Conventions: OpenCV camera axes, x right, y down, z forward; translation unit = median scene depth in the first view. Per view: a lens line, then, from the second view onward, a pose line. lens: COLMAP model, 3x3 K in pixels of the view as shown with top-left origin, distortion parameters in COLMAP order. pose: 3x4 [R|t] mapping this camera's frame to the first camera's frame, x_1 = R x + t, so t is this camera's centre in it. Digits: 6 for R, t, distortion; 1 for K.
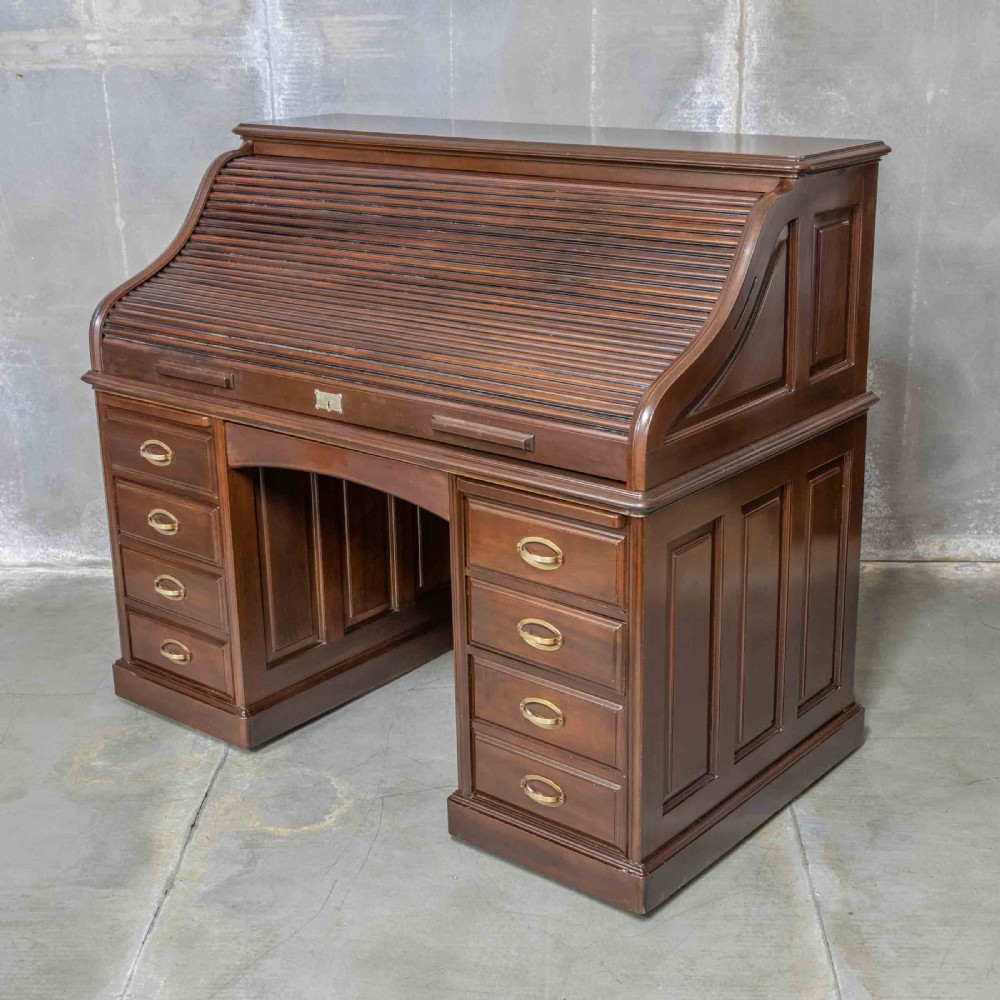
lens RADIAL K [[1539.3, 0, 503.5], [0, 1539.3, 497.6], [0, 0, 1]] dist [-0.012789, 0.089714]
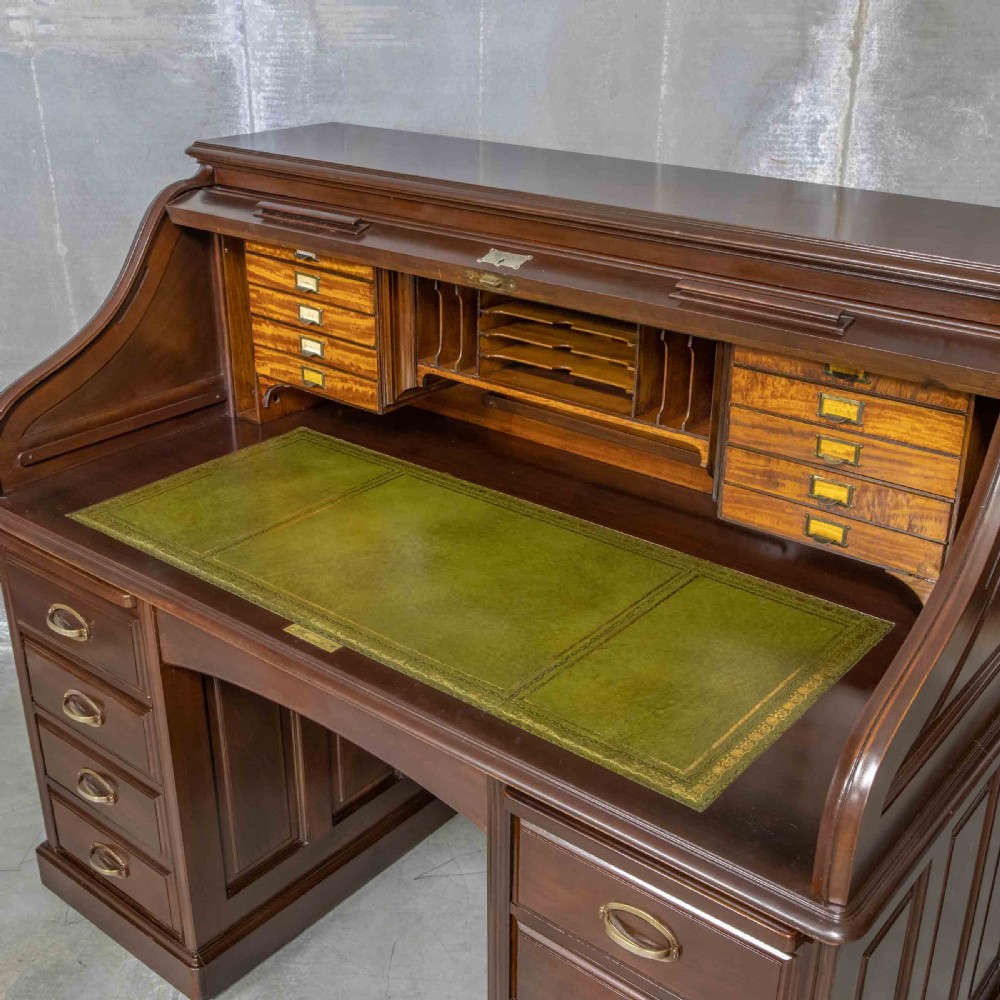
lens RADIAL K [[1241.4, 0, 503.9], [0, 1241.4, 497.1], [0, 0, 1]] dist [-0.062638, 0.086636]
pose [[0.999699, 0.019098, 0.015388, -0.027889], [-0.020552, 0.994709, 0.100655, -0.125641], [-0.013384, -0.100941, 0.994802, 0.364757]]
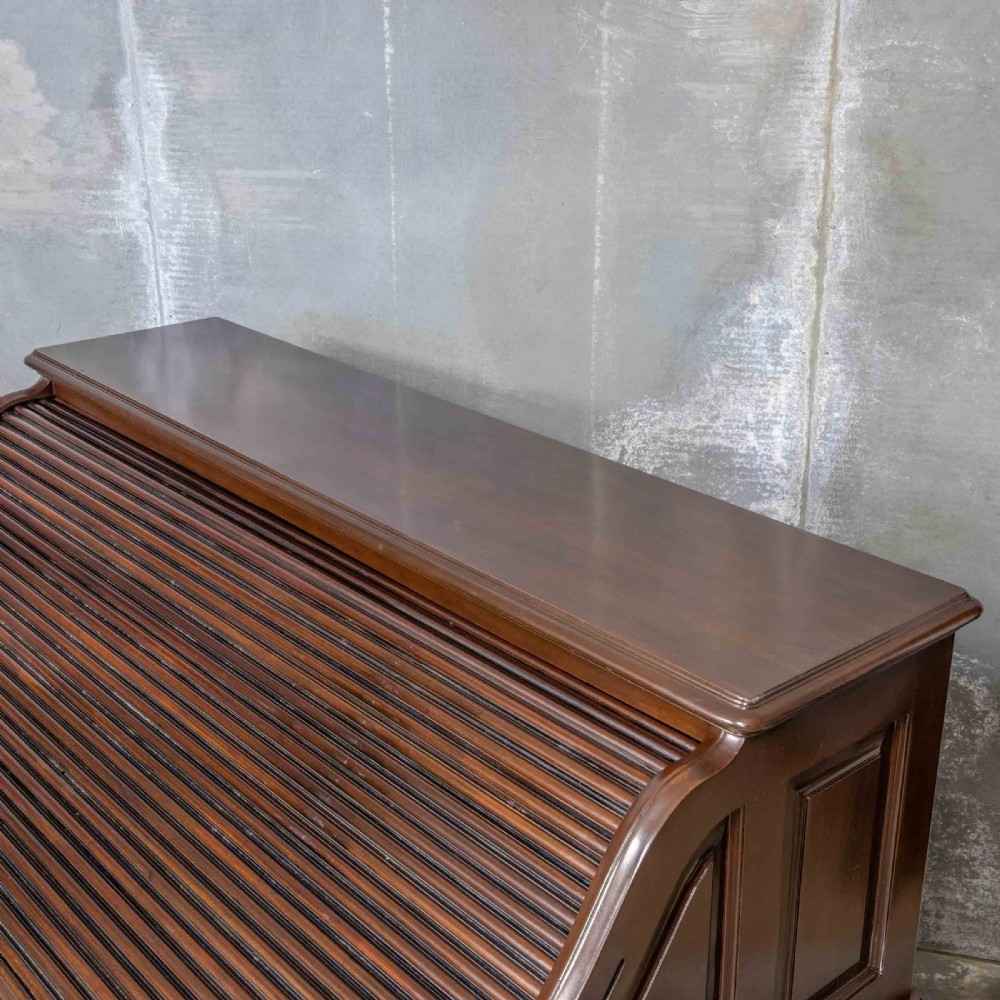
lens RADIAL K [[1385.2, 0, 500.7], [0, 1385.2, 499.2], [0, 0, 1]] dist [-0.040668, 0.101302]
pose [[0.982821, 0.078906, -0.166842, 0.126600], [-0.070068, 0.995842, 0.058218, -0.208564], [0.170742, -0.045528, 0.984263, 0.395445]]
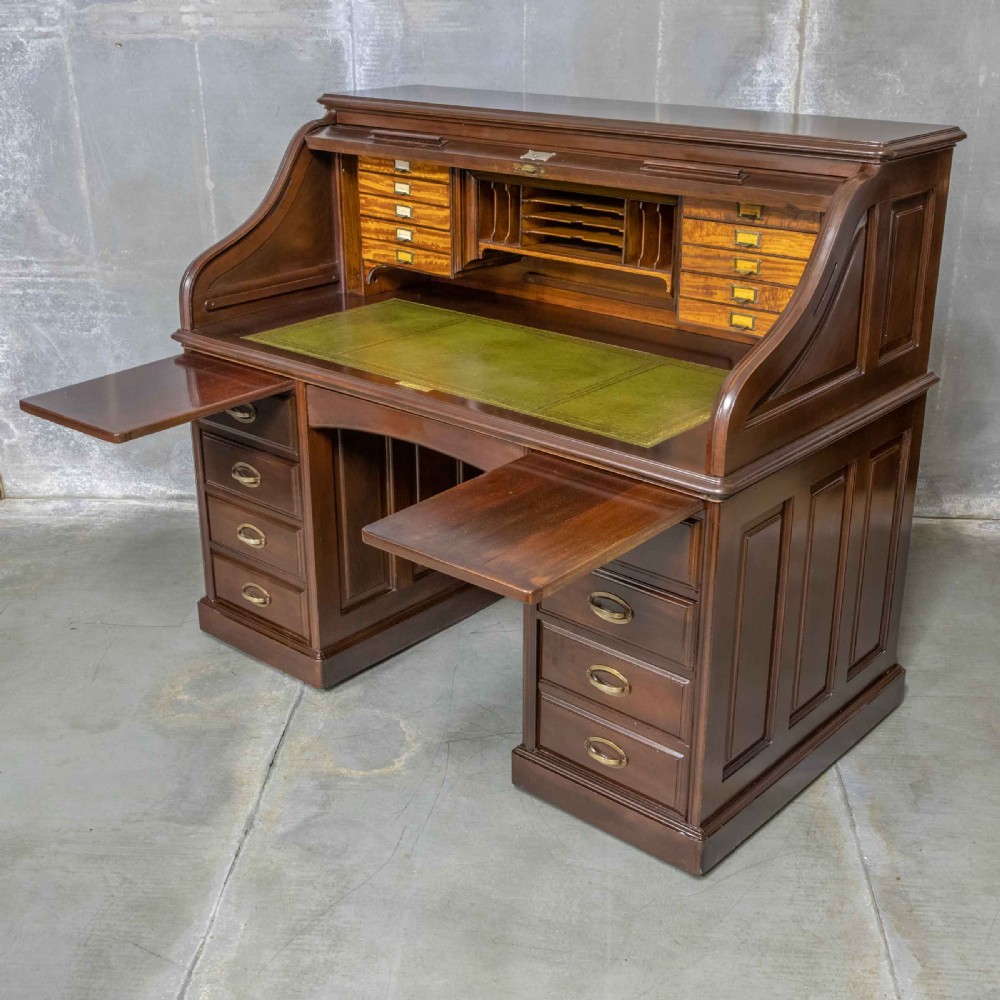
lens RADIAL K [[1318.6, 0, 486.9], [0, 1318.6, 495.8], [0, 0, 1]] dist [-0.059112, 0.091001]
pose [[0.999124, 0.027191, -0.031795, -0.022717], [-0.025070, 0.997552, 0.065285, -0.028344], [0.033492, -0.064431, 0.997360, 0.086518]]
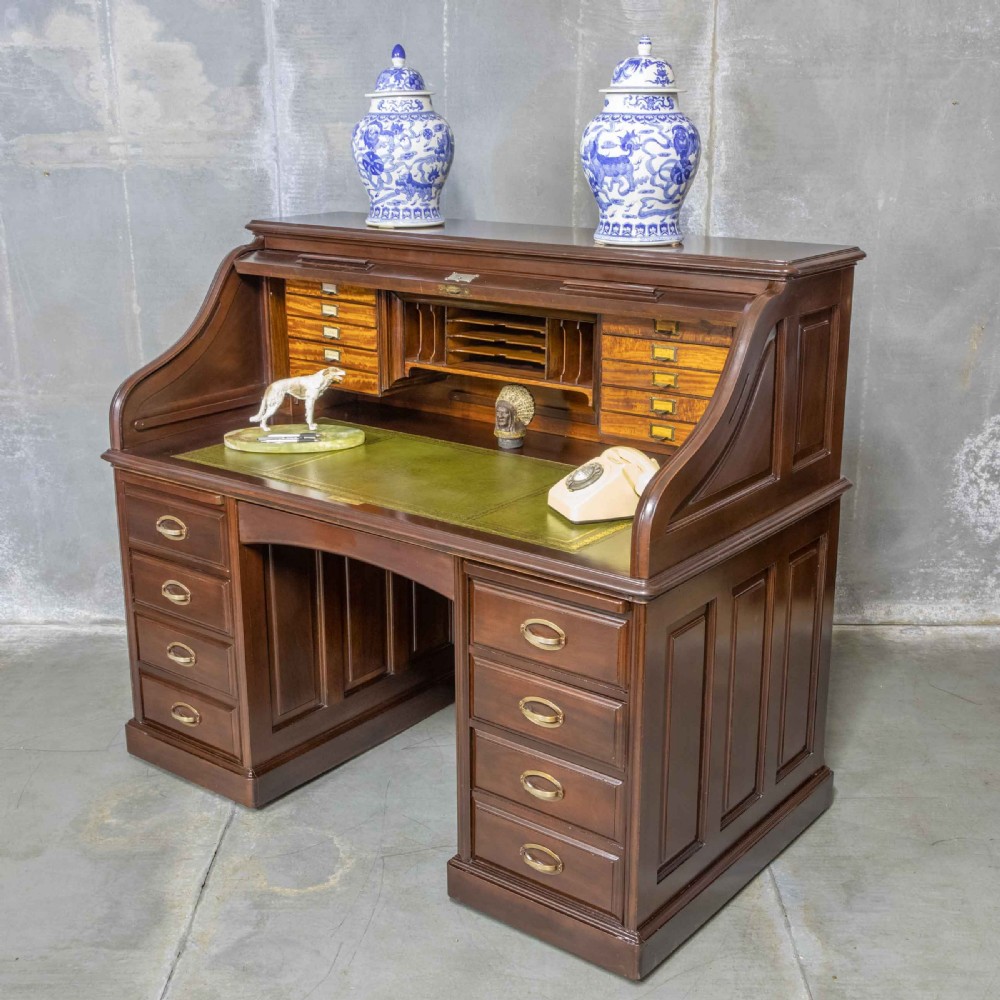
lens RADIAL K [[1347.0, 0, 488.1], [0, 1347.0, 493.7], [0, 0, 1]] dist [-0.046612, 0.088688]
pose [[0.999657, 0.007785, 0.025005, -0.025792], [-0.006951, 0.999423, -0.033245, -0.019816], [-0.025250, 0.033059, 0.999134, 0.057156]]
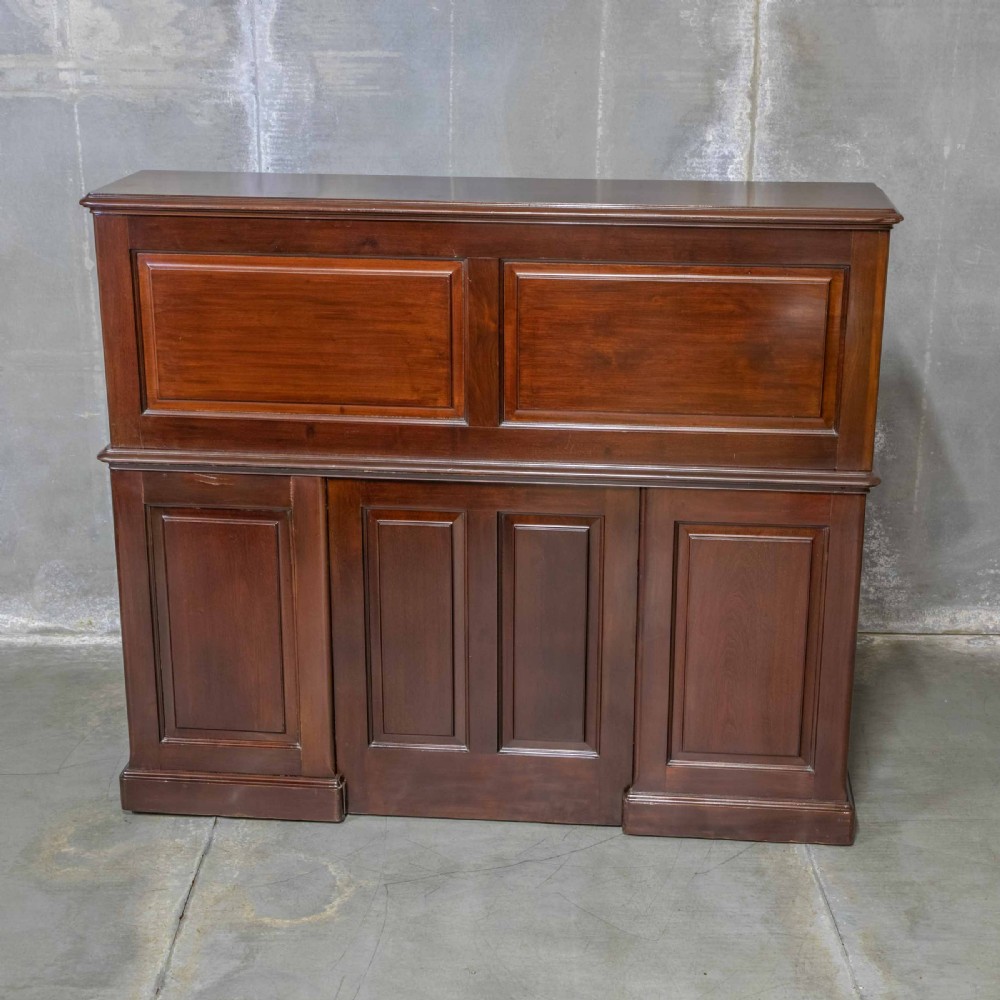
lens RADIAL K [[1638.5, 0, 531.7], [0, 1638.5, 496.5], [0, 0, 1]] dist [0.010745, 0.110279]
pose [[0.997793, 0.011817, 0.065342, -0.047725], [-0.009115, 0.999097, -0.041498, 0.000872], [-0.065773, 0.040811, 0.997000, -0.000984]]
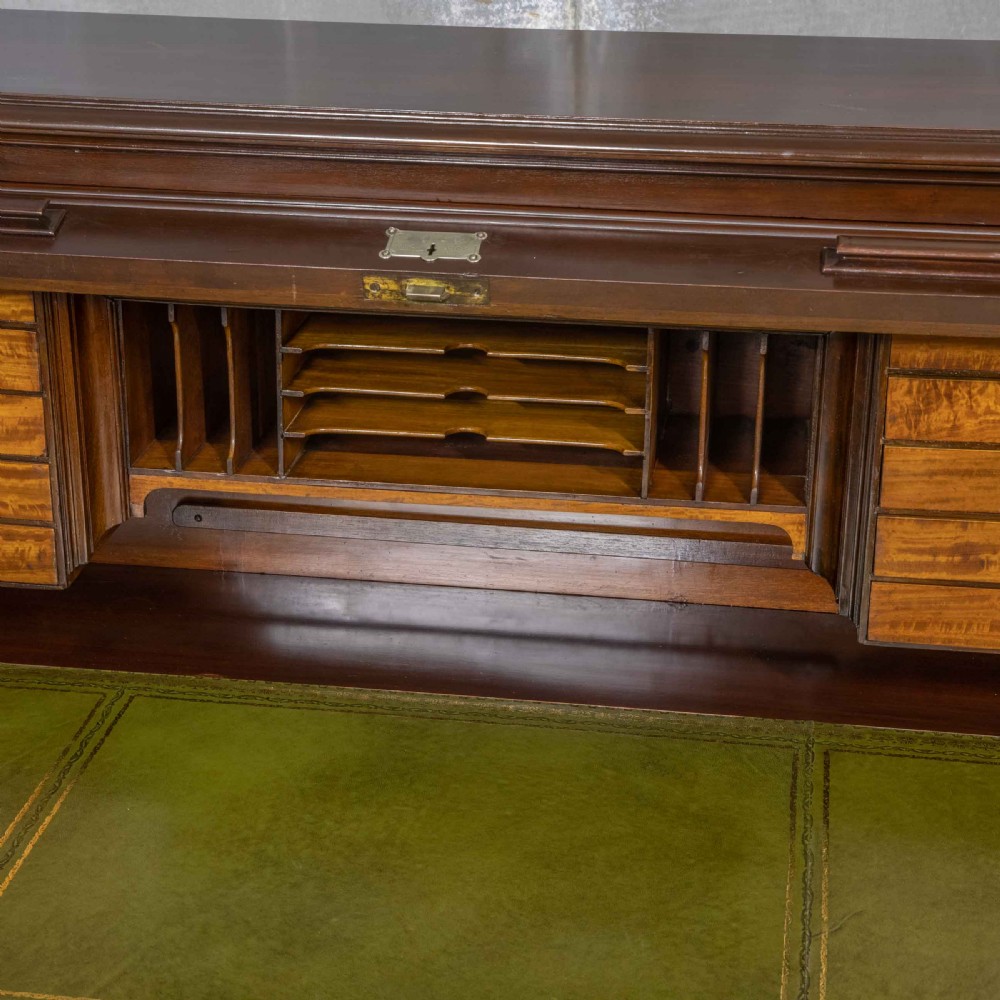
lens RADIAL K [[2105.7, 0, 501.5], [0, 2105.7, 500.4], [0, 0, 1]] dist [0.084752, 0.022118]
pose [[0.859397, -0.176414, 0.479912, -0.199591], [0.142049, 0.984021, 0.107349, -0.158325], [-0.491181, -0.024084, 0.870724, 0.466336]]
